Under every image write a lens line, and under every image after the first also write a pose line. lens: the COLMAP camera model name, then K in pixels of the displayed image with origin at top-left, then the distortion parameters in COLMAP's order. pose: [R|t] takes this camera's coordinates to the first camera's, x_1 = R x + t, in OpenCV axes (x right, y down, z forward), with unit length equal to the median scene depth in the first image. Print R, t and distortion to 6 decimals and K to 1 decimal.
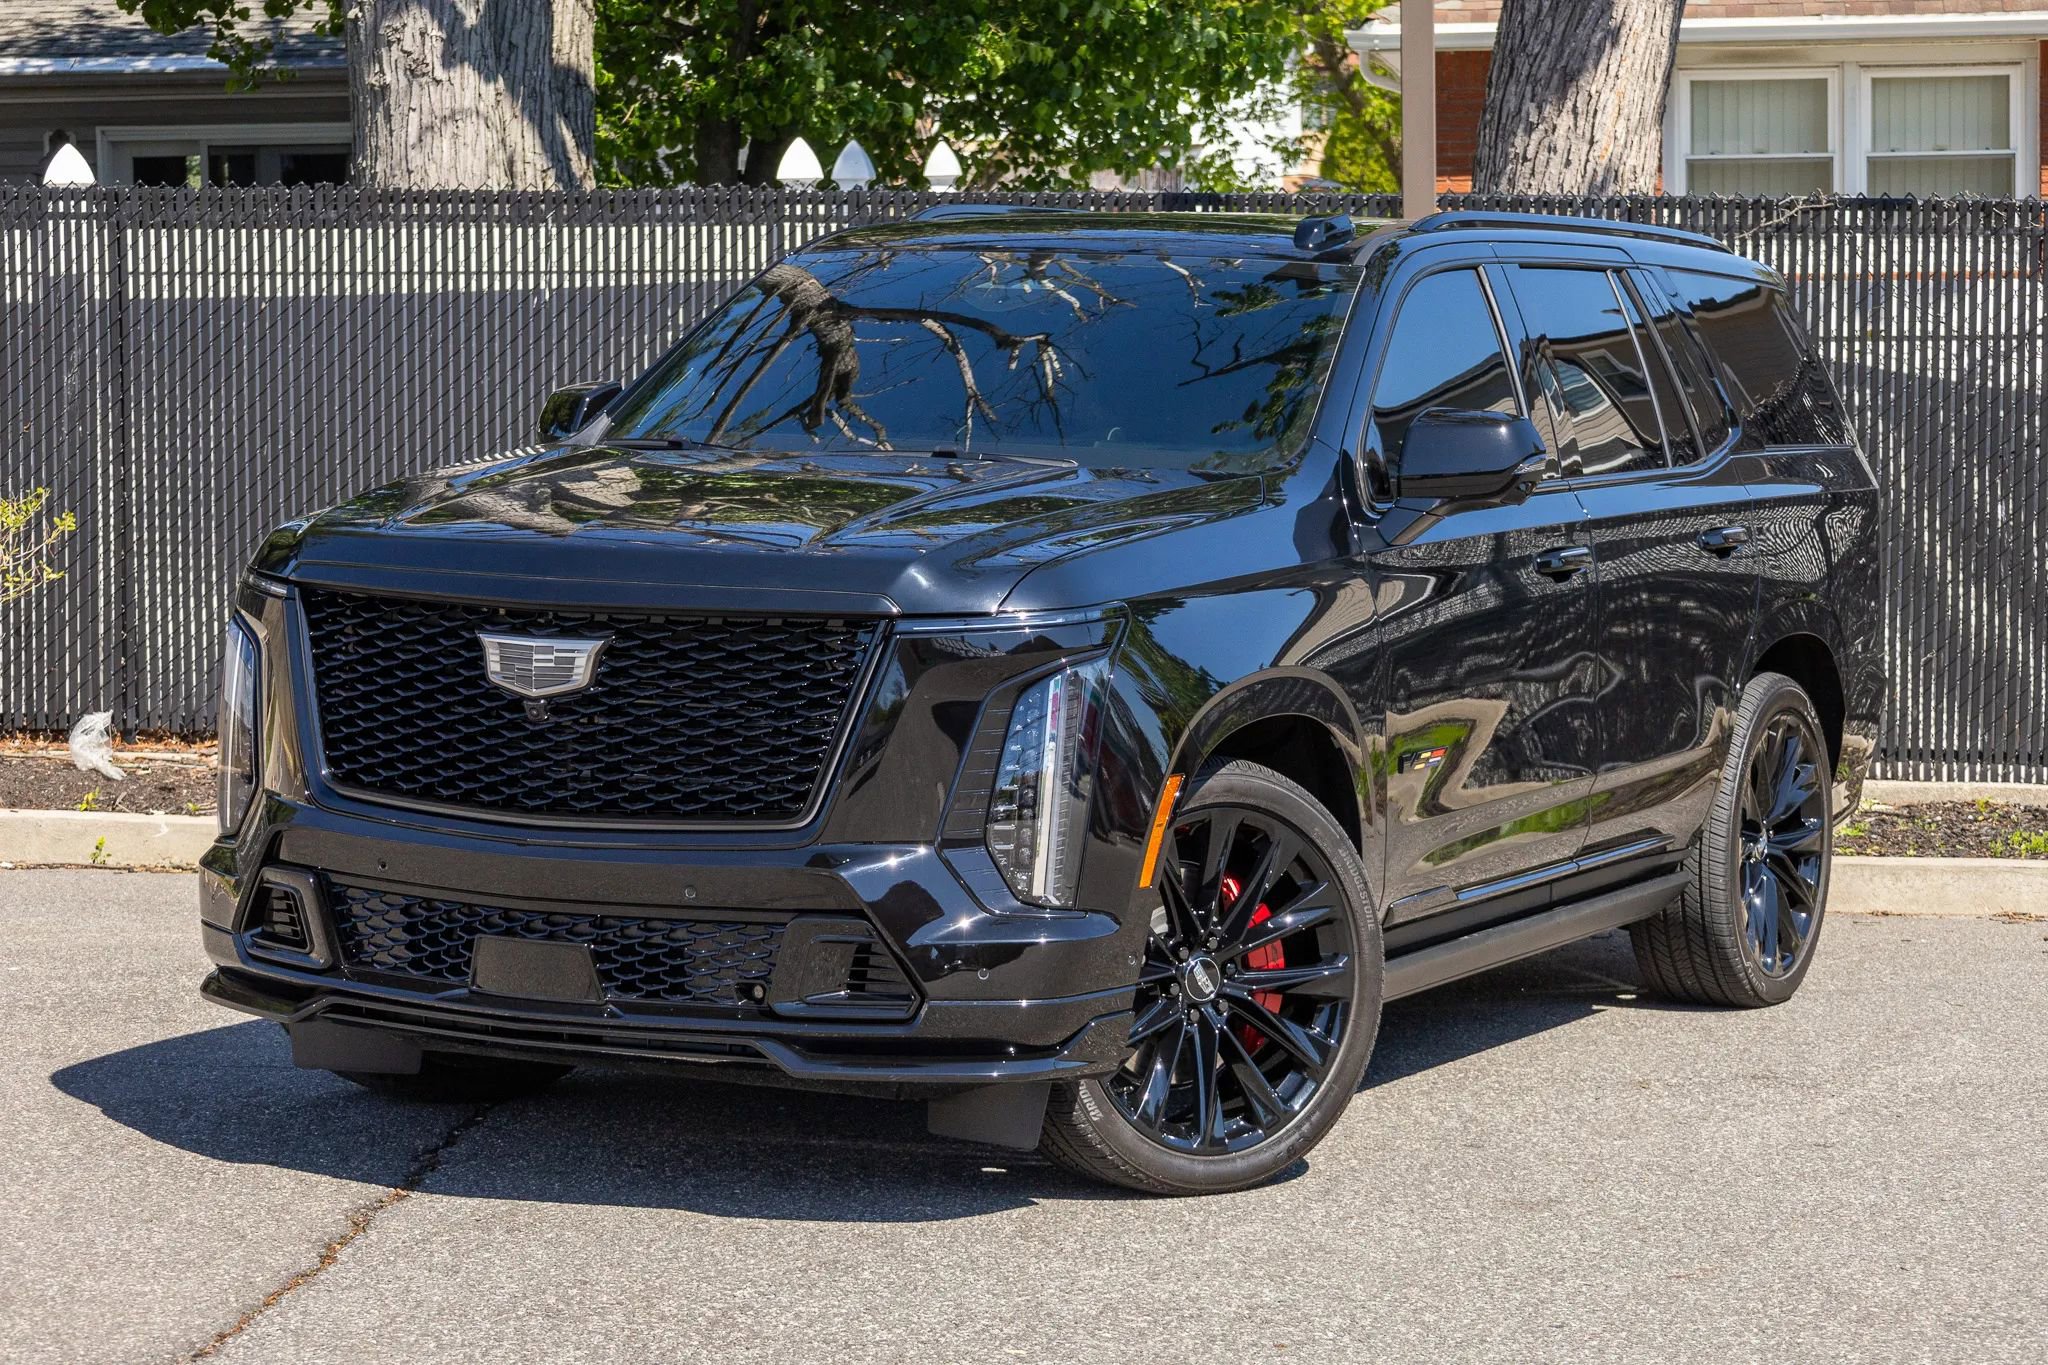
lens RADIAL K [[5071.0, 0, 976.2], [0, 5071.0, 787.6], [0, 0, 1]] dist [0.035994, 0.000000]
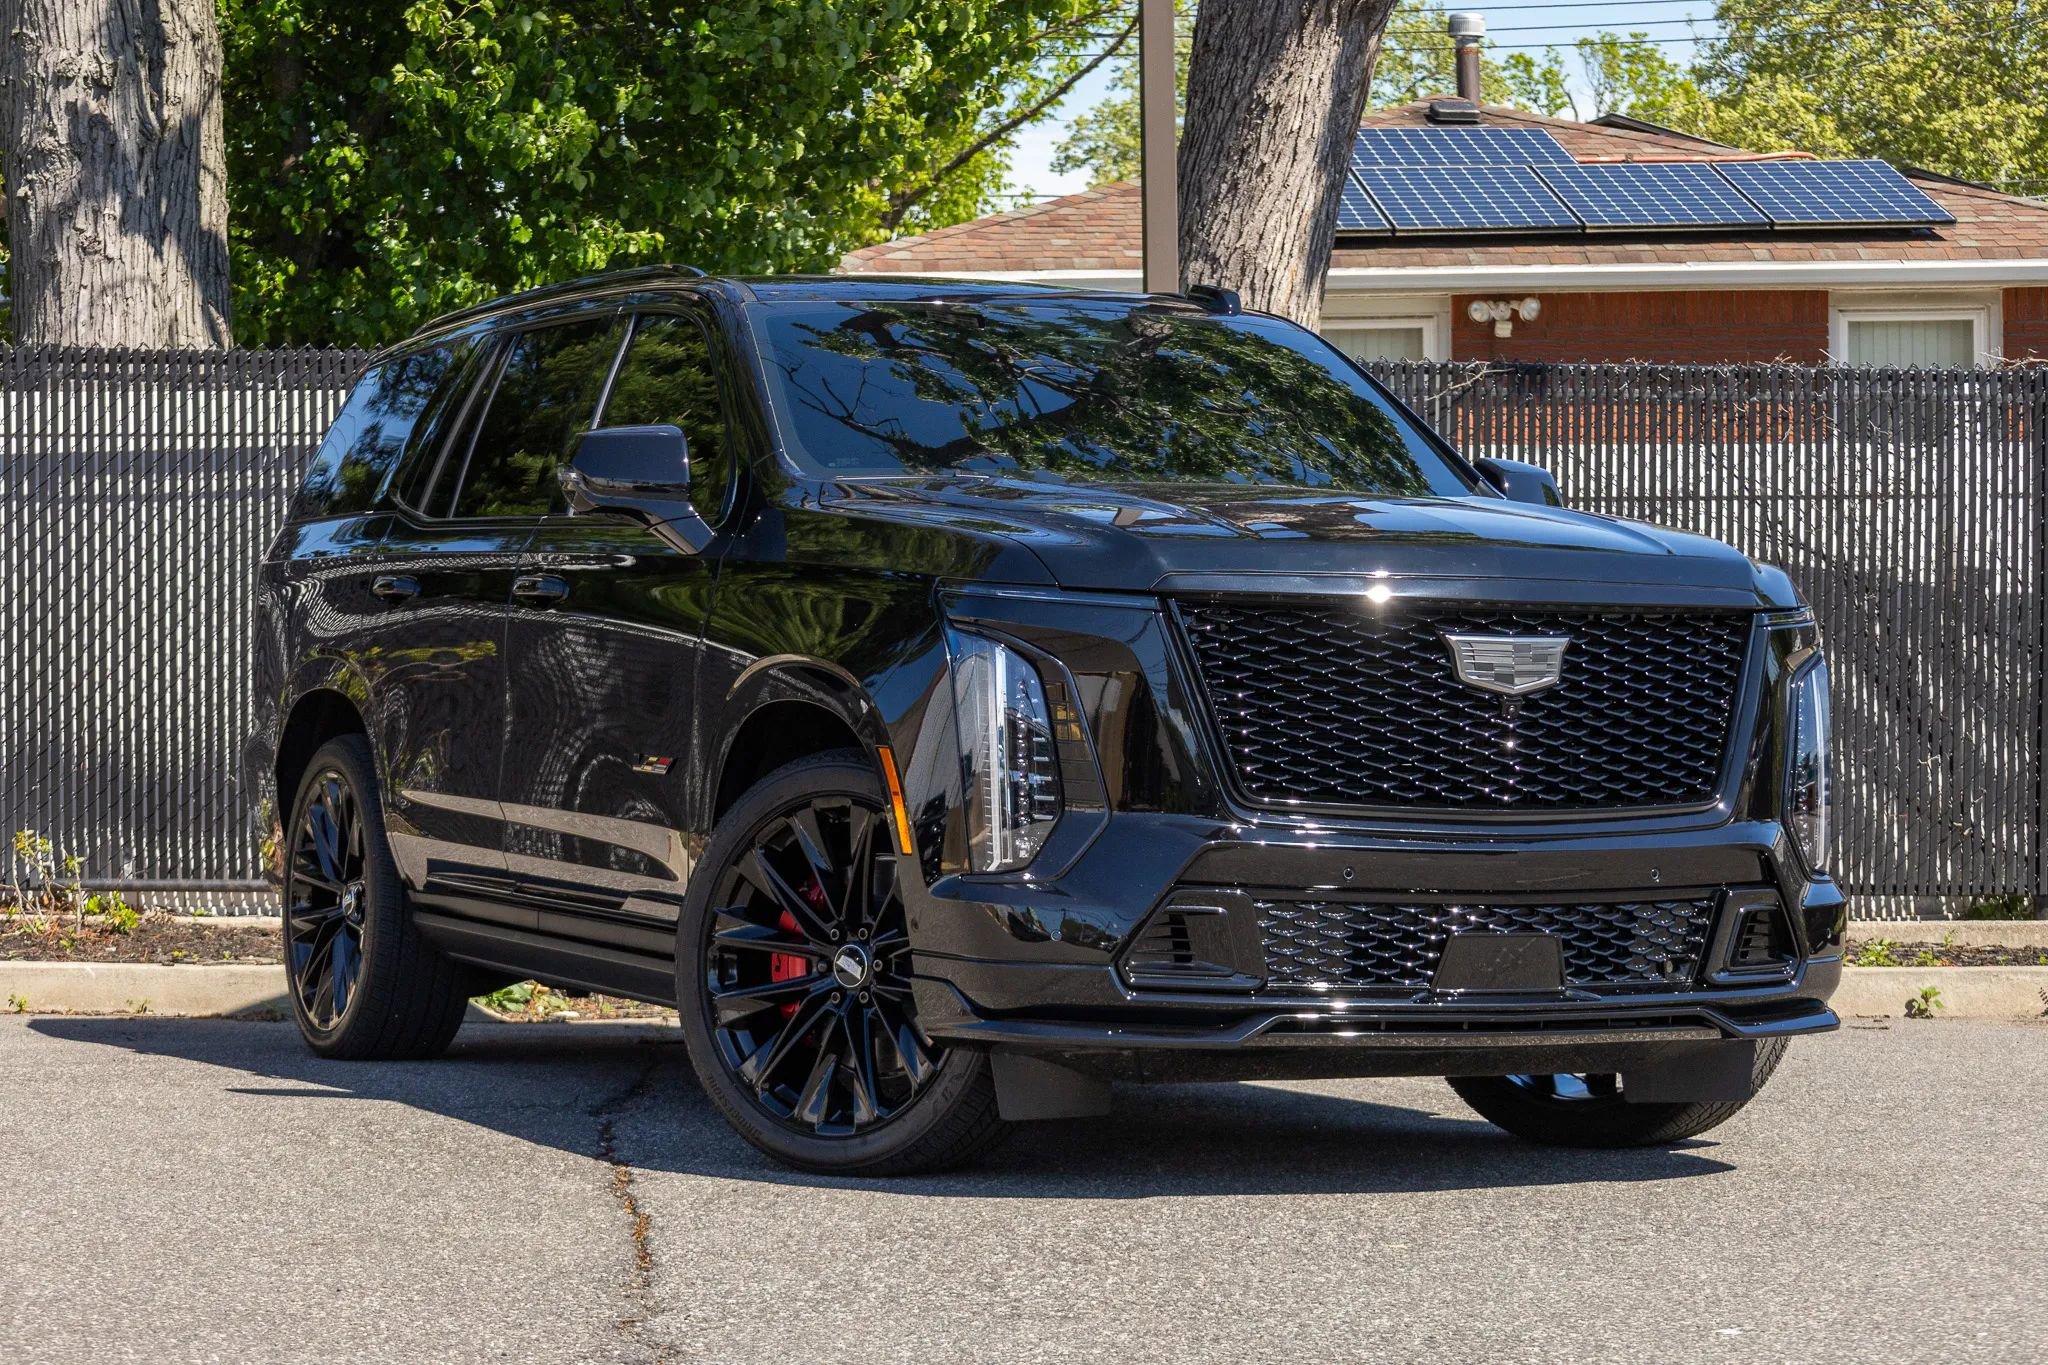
lens RADIAL K [[4988.2, 0, 1092.8], [0, 4988.2, 866.0], [0, 0, 1]] dist [0.030471, 0.000000]
pose [[0.980504, -0.011988, 0.196131, -0.120916], [0.021998, 0.998560, -0.048938, 0.037432], [-0.195262, 0.052299, 0.979356, -0.005453]]
